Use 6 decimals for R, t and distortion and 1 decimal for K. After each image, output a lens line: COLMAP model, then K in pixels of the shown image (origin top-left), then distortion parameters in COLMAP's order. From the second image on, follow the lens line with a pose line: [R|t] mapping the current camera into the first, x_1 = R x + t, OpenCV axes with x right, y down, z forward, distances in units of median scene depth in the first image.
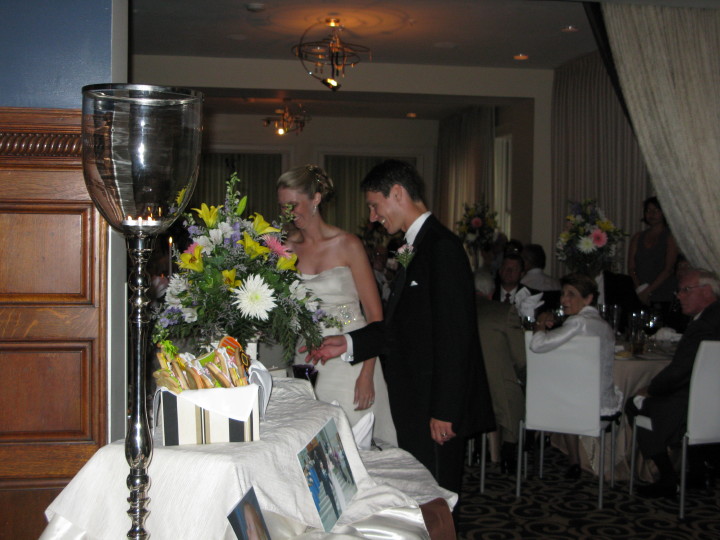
lens RADIAL K [[1016.1, 0, 390.1], [0, 1016.1, 255.4], [0, 0, 1]] dist [0.032874, 0.000000]
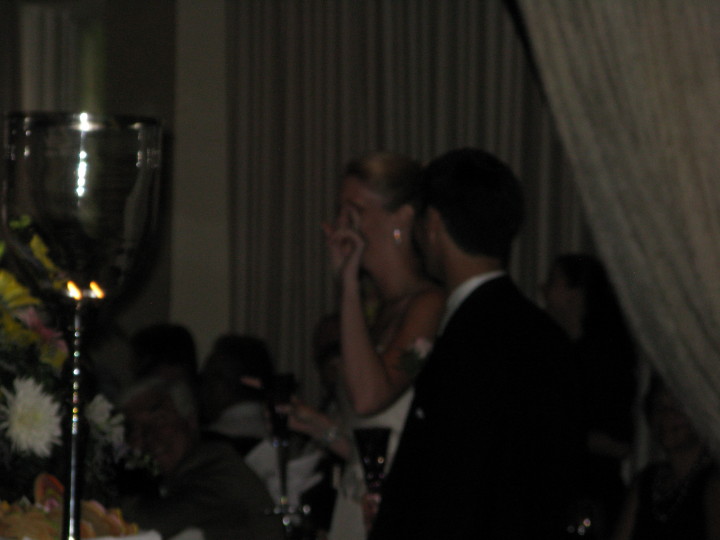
lens RADIAL K [[4432.3, 0, 375.1], [0, 4432.3, 252.6], [0, 0, 1]] dist [1.867096, 0.000000]
pose [[0.966077, 0.004412, 0.258218, -0.287316], [0.004188, 0.999455, -0.032747, 0.015315], [-0.258221, 0.032717, 0.965532, -0.719819]]
